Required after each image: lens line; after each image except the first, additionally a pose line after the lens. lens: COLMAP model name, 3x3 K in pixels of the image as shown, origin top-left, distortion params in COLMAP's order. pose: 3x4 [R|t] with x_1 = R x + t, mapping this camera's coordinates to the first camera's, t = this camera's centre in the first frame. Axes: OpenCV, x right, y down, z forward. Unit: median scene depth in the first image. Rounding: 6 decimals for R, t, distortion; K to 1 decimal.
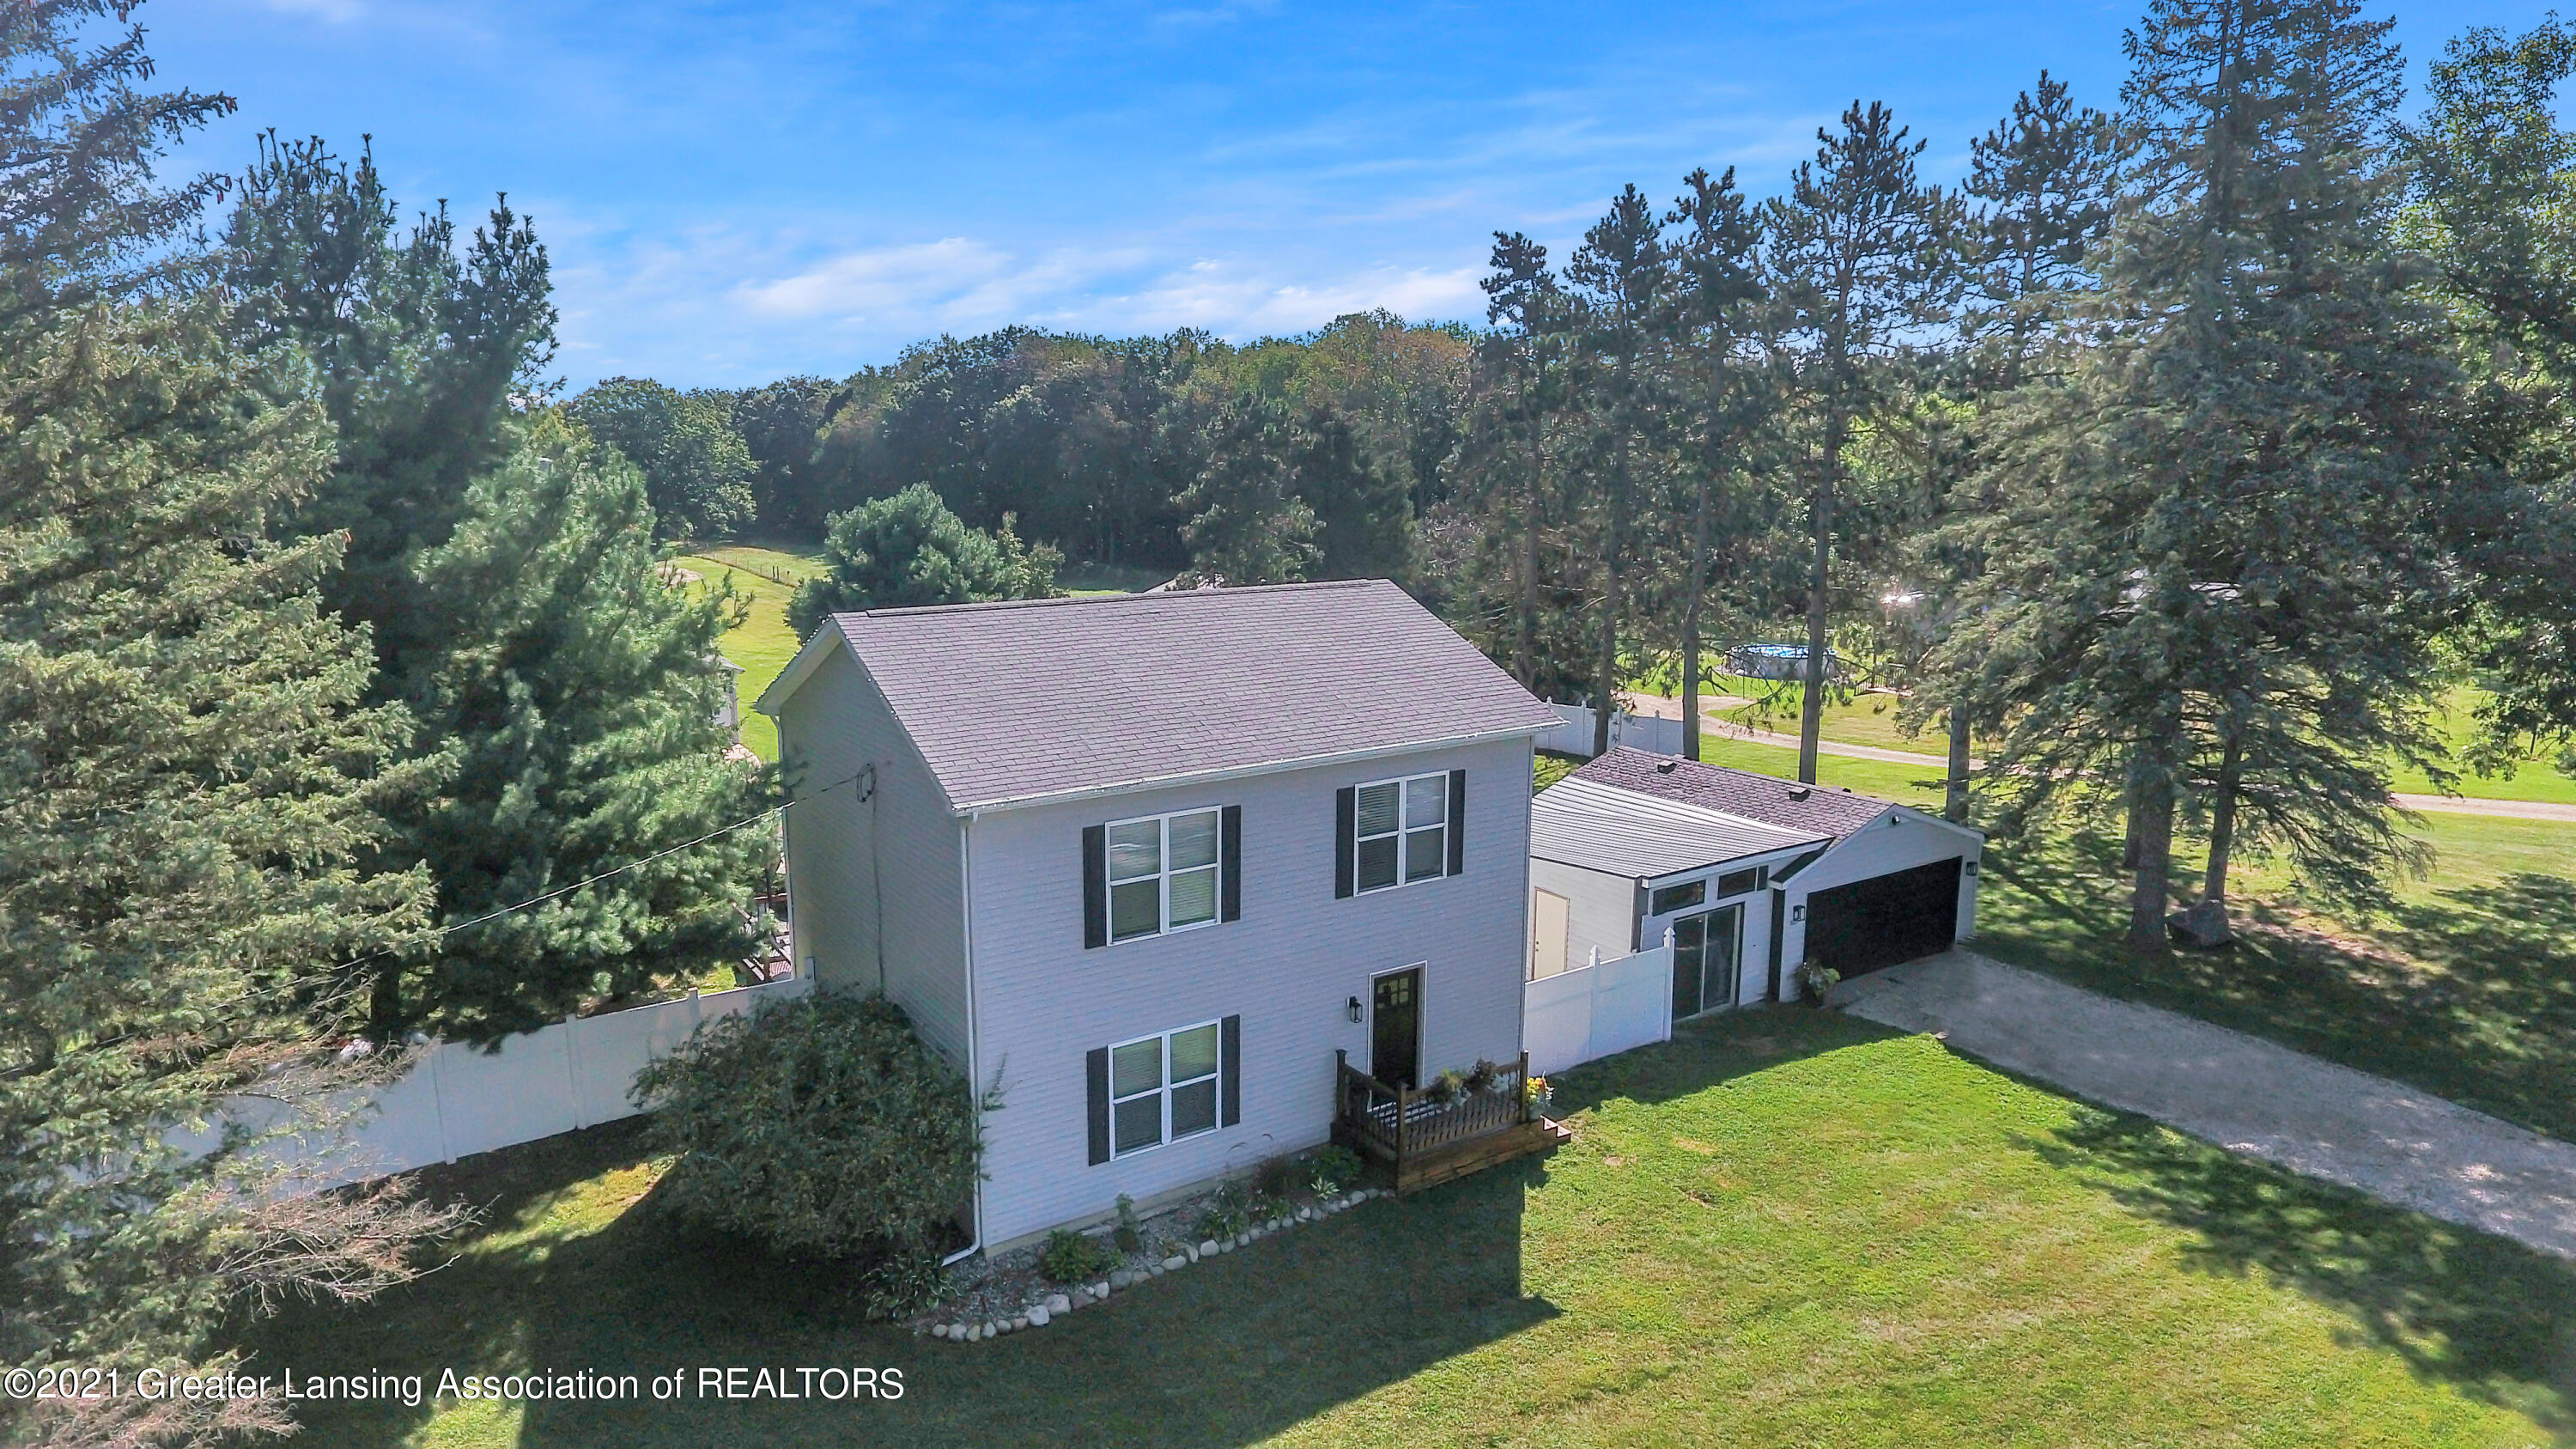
lens RADIAL K [[1482.0, 0, 1288.0], [0, 1482.0, 724.5], [0, 0, 1]] dist [-0.008456, -0.001799]
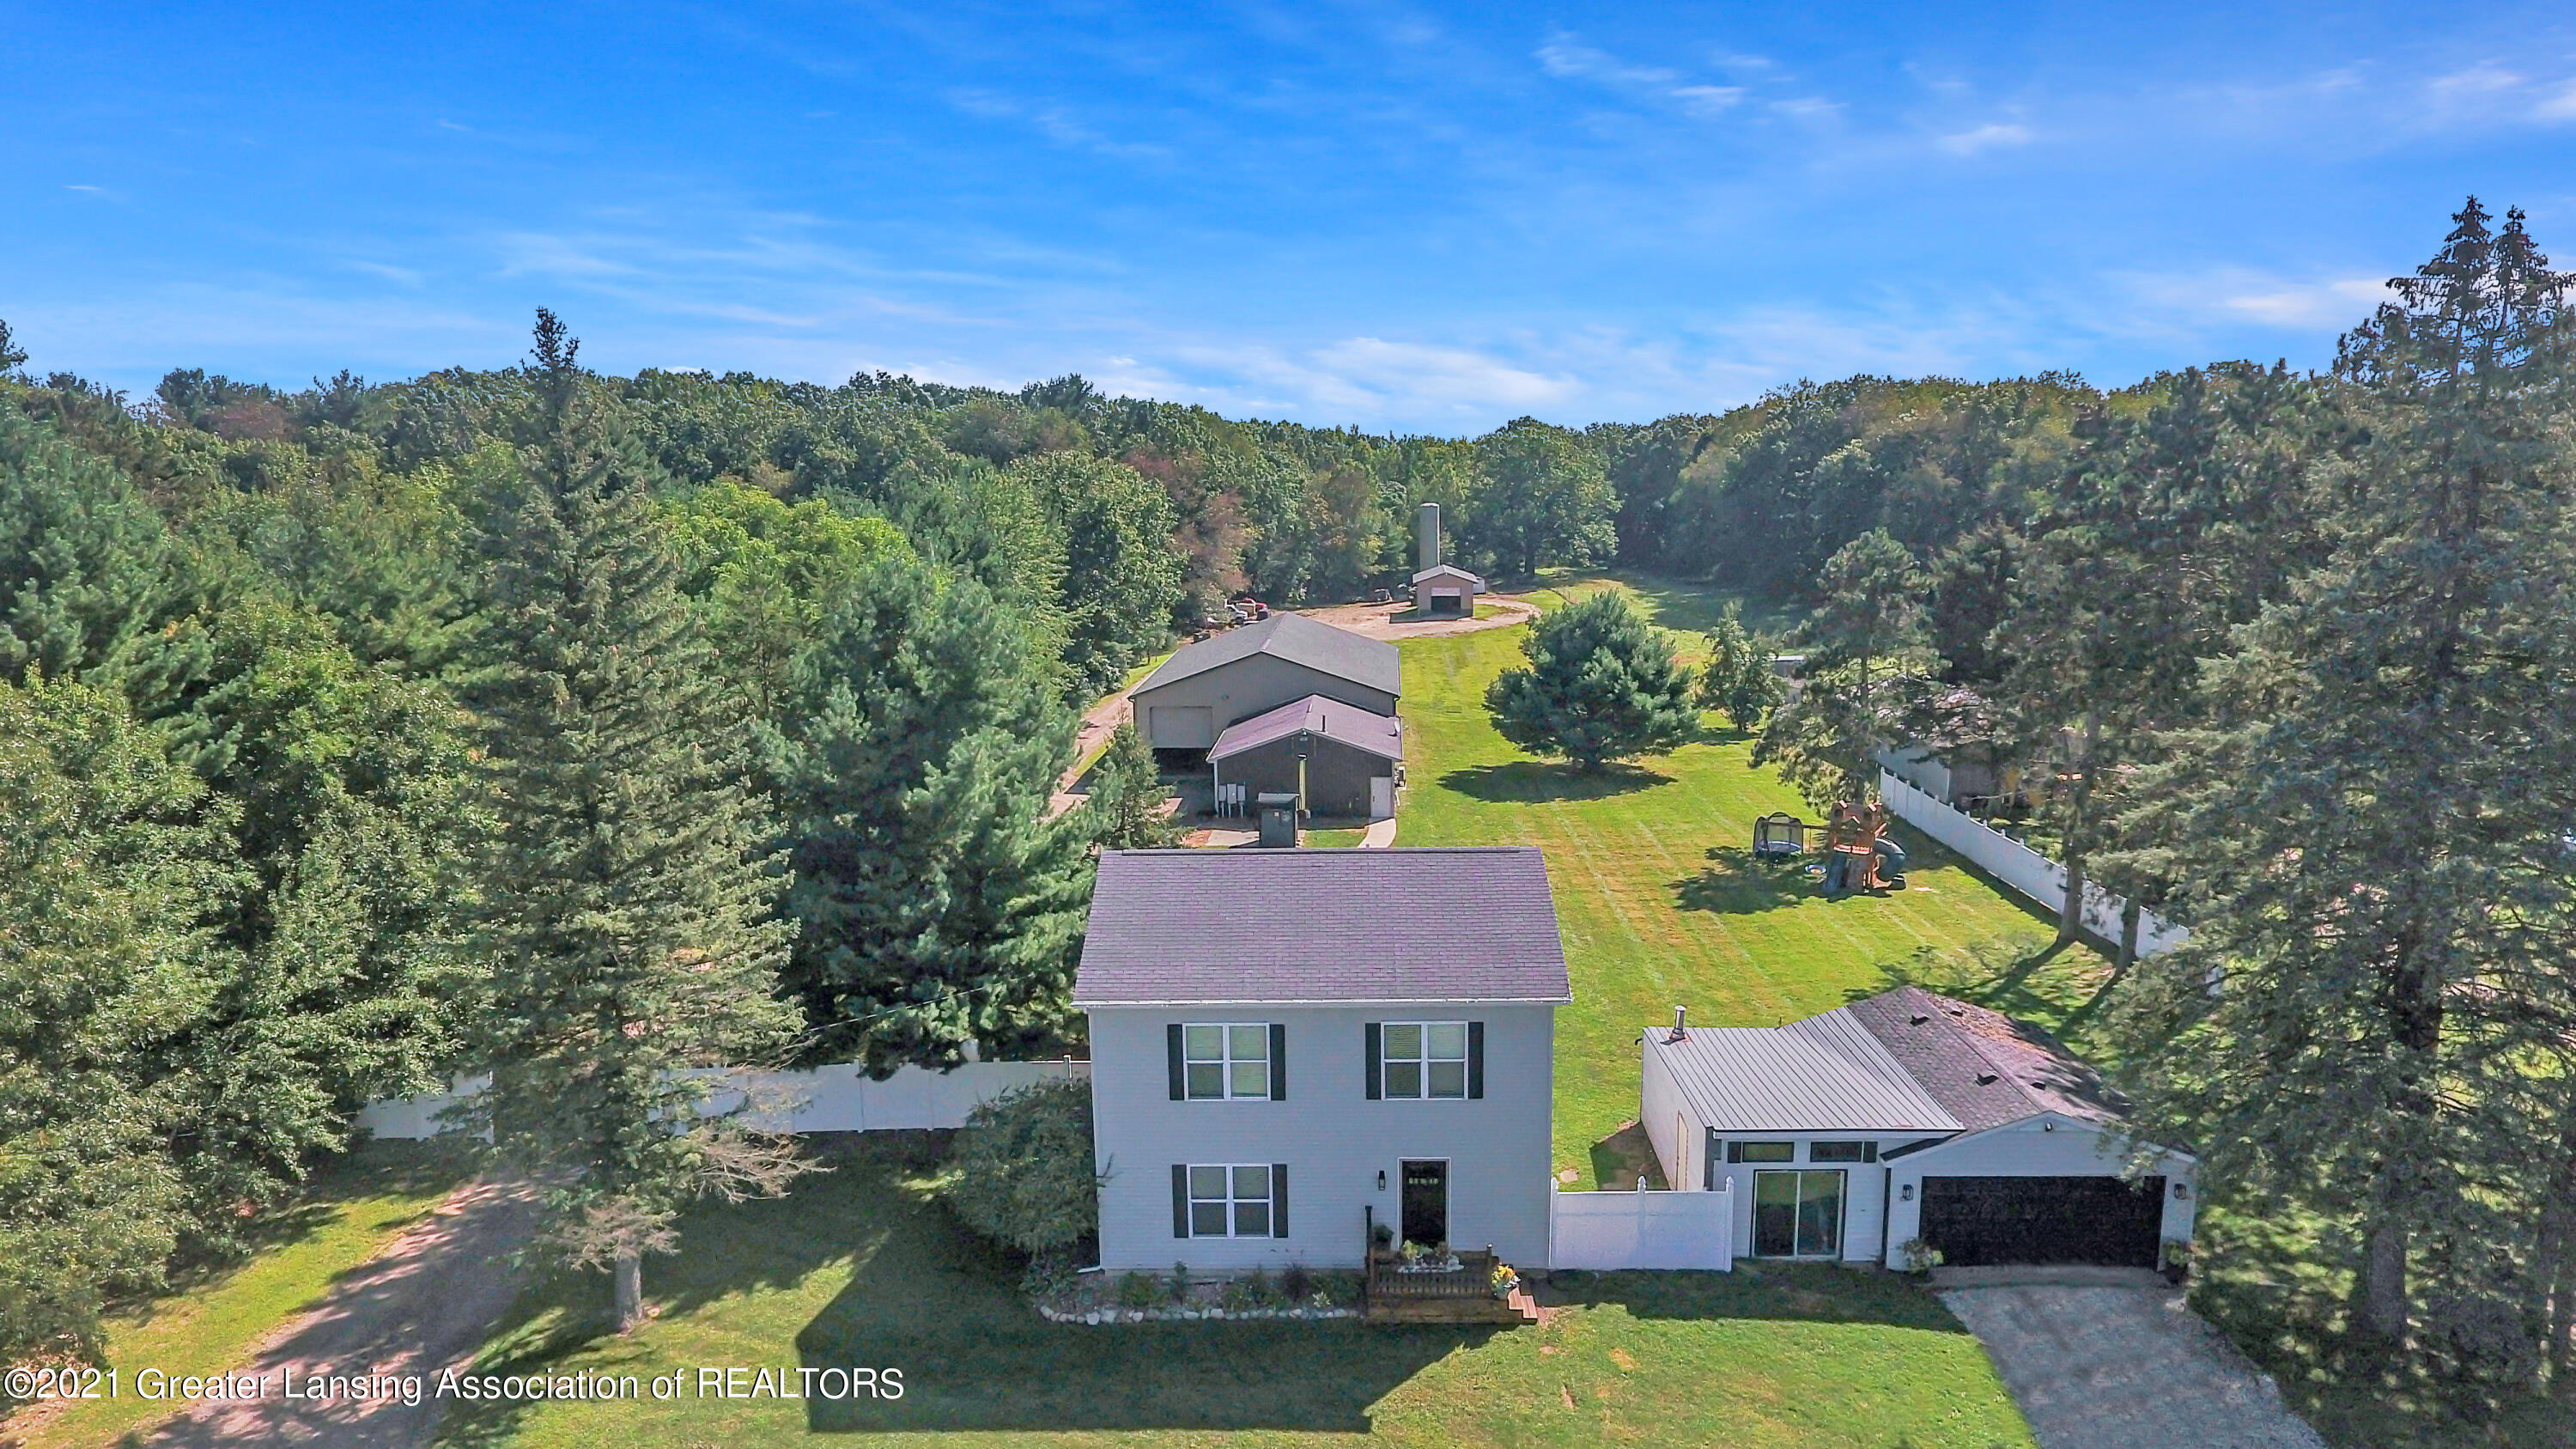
lens RADIAL K [[1482.0, 0, 1288.0], [0, 1482.0, 724.5], [0, 0, 1]] dist [-0.008456, -0.001799]
pose [[0.823569, 0.089599, -0.560095, 0.700502], [-0.091680, 0.995489, 0.024444, -0.254127], [0.559758, 0.031218, 0.828068, -0.205287]]
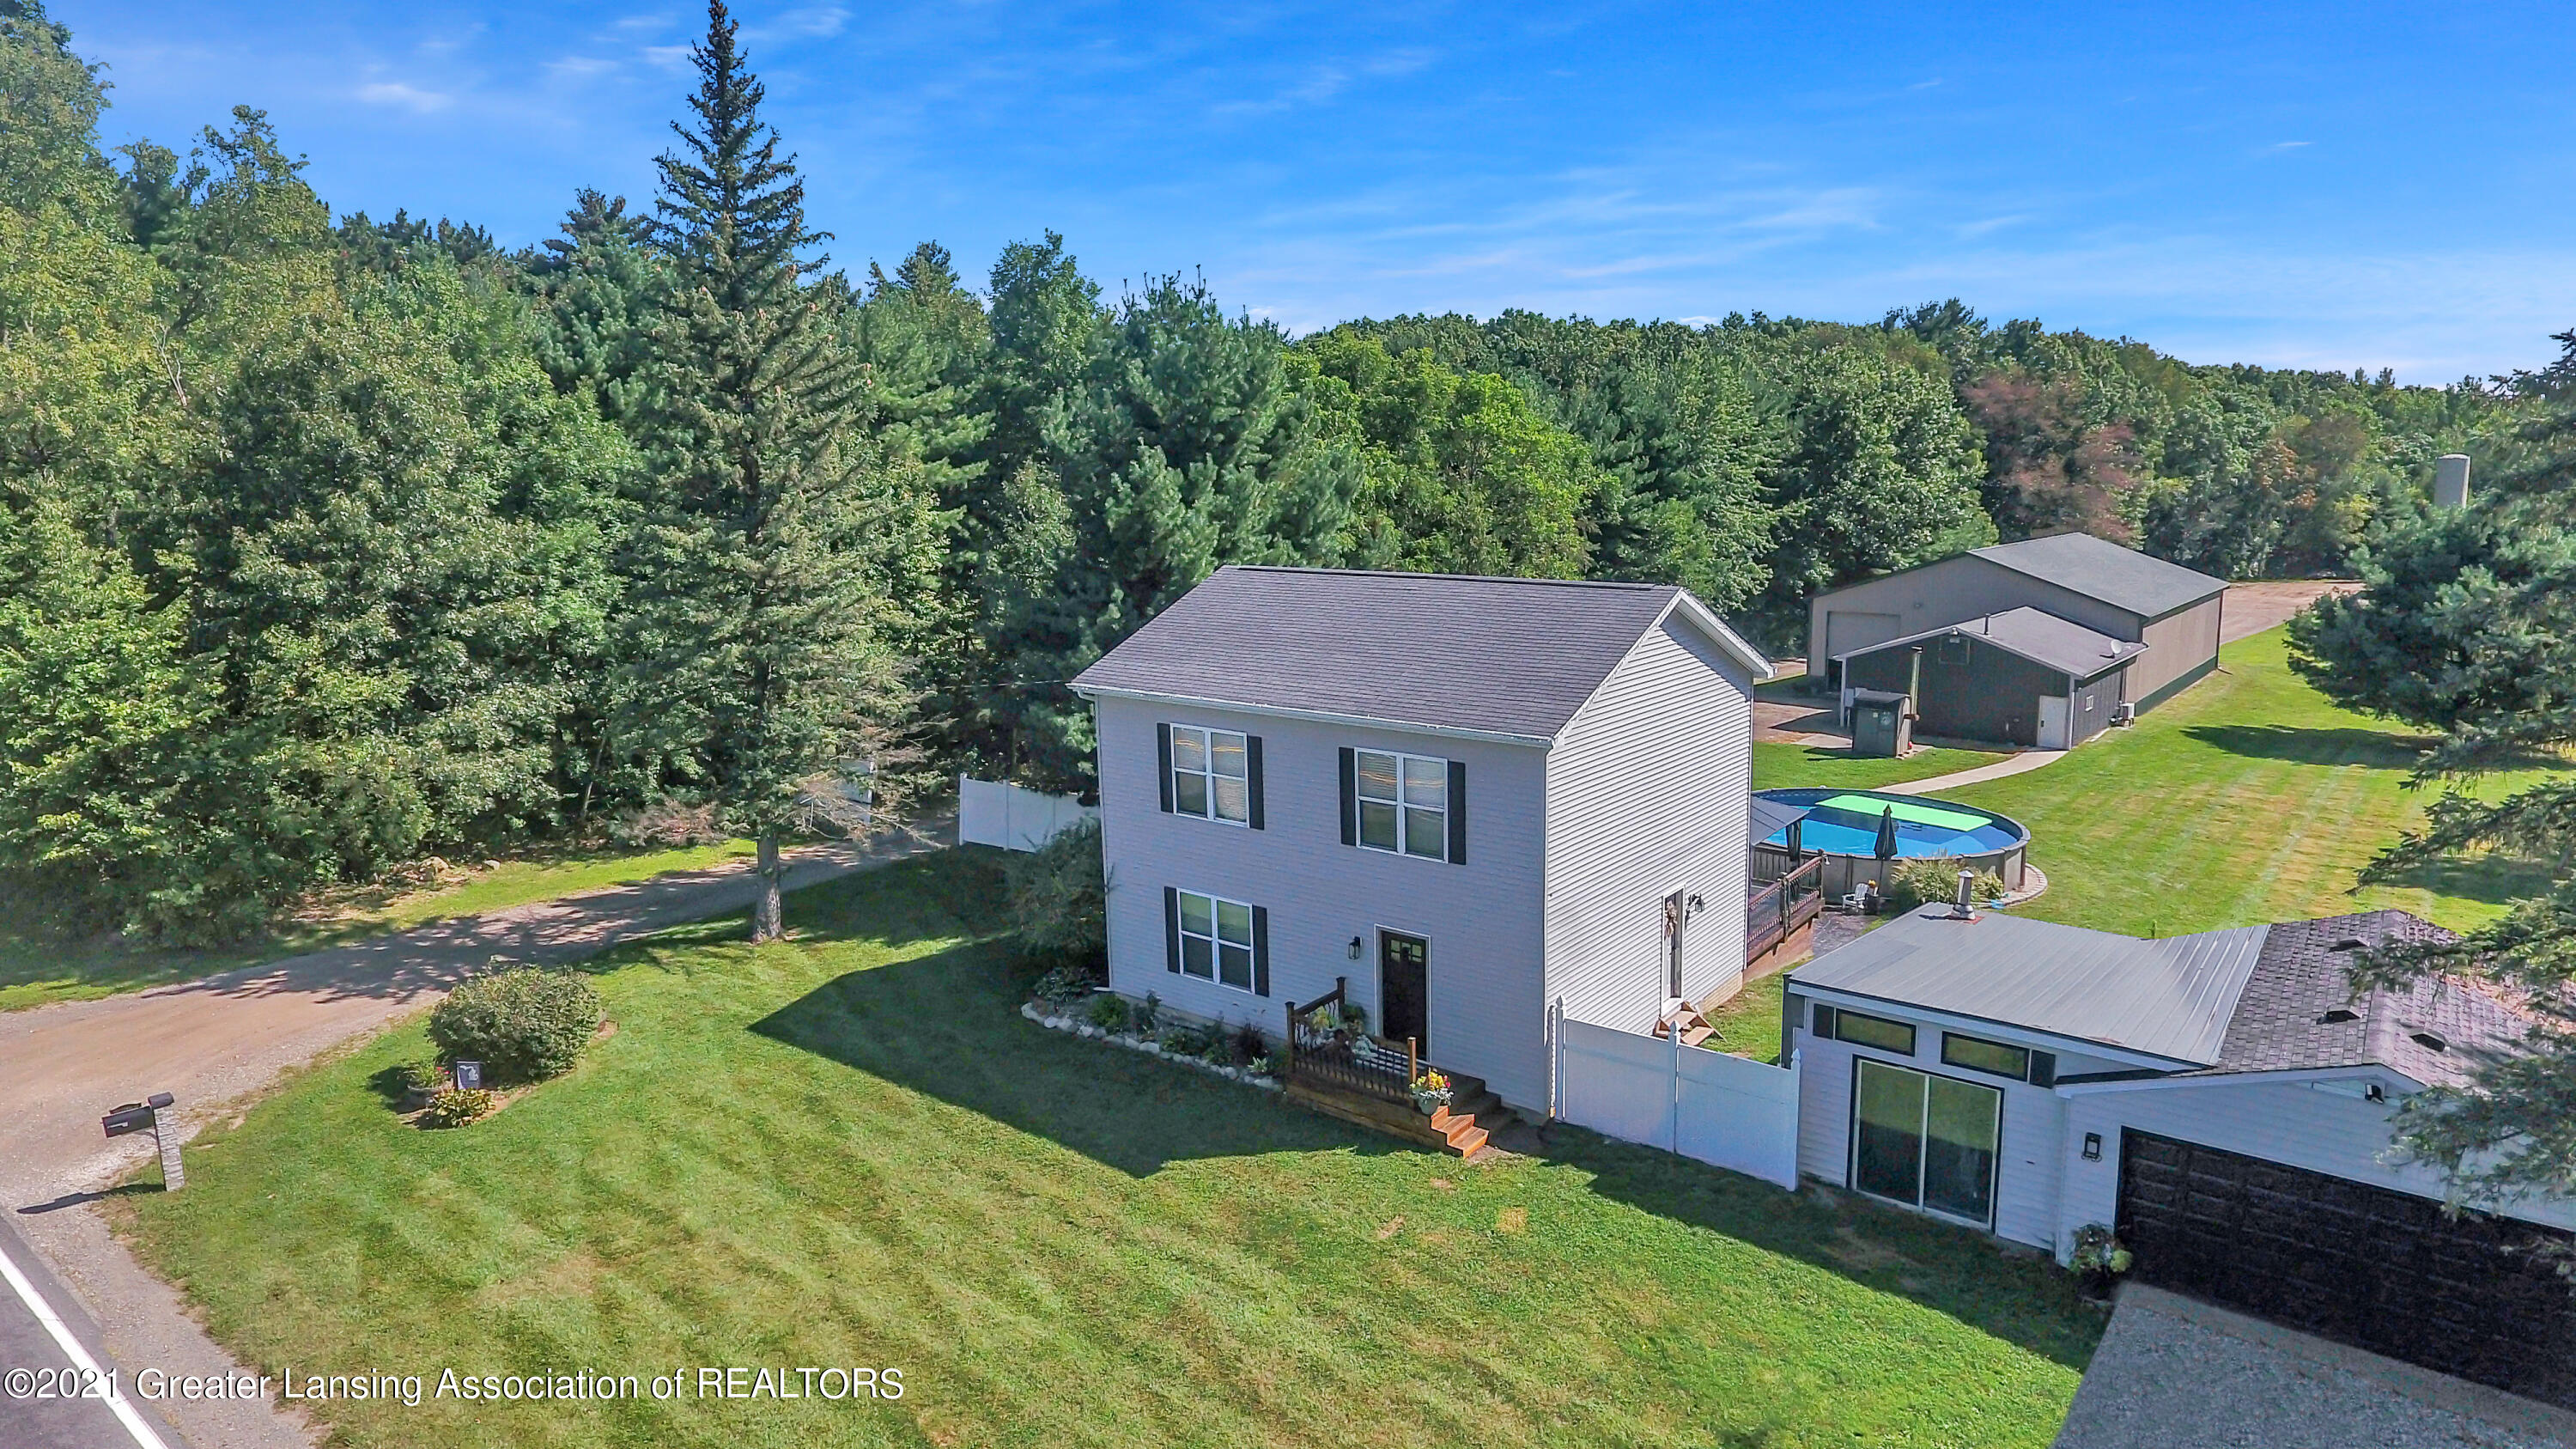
lens RADIAL K [[1482.0, 0, 1288.0], [0, 1482.0, 724.5], [0, 0, 1]] dist [-0.008456, -0.001799]
pose [[0.338044, 0.167351, -0.926132, 1.031432], [-0.164802, 0.979384, 0.116820, -0.096800], [0.926589, 0.113138, 0.358655, 0.521708]]
